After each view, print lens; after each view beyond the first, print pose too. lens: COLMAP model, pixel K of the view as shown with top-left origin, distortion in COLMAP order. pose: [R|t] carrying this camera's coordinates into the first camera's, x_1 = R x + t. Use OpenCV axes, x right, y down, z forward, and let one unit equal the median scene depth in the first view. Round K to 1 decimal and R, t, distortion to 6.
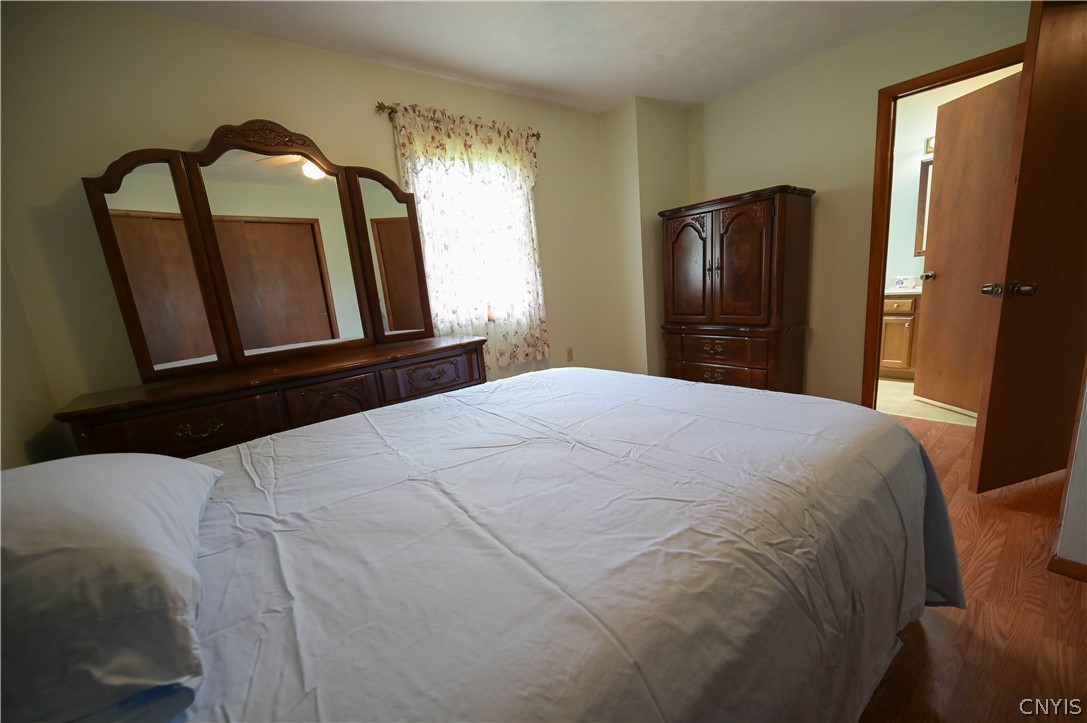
lens RADIAL K [[427.9, 0, 551.0], [0, 427.9, 368.3], [0, 0, 1]] dist [0.000697, 0.000106]
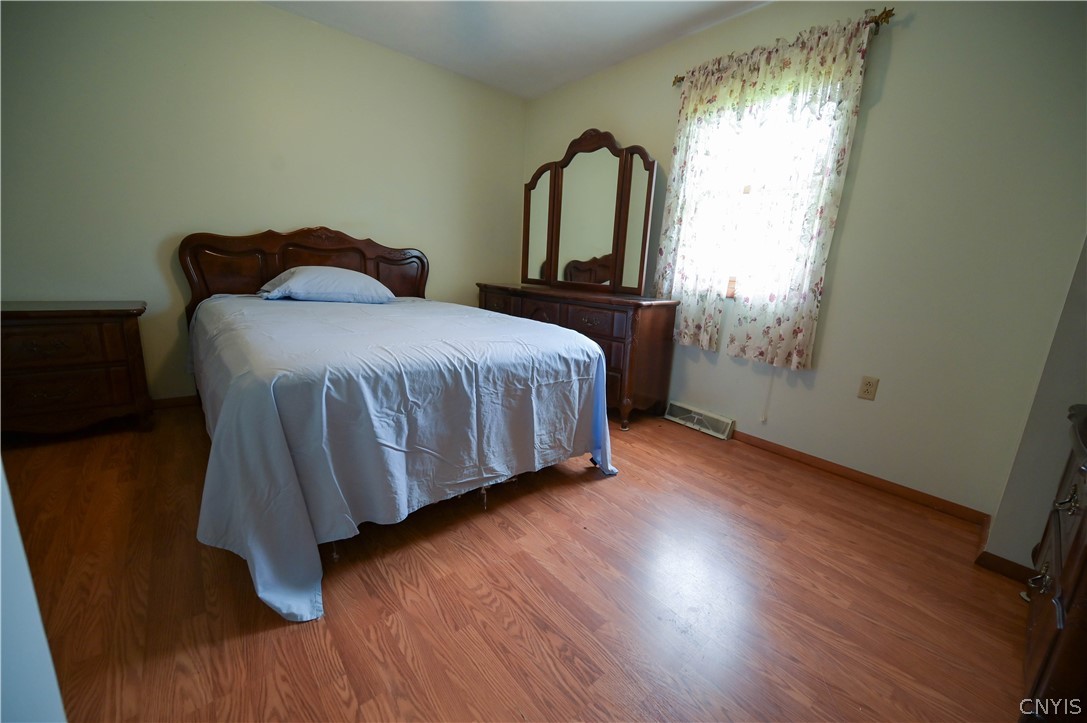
lens RADIAL K [[427.9, 0, 551.0], [0, 427.9, 368.3], [0, 0, 1]] dist [0.000697, 0.000106]
pose [[0.015304, 0.314005, -0.949298, 1.556300], [-0.262224, 0.917439, 0.299240, -0.320403], [0.964886, 0.244349, 0.096380, 1.368827]]
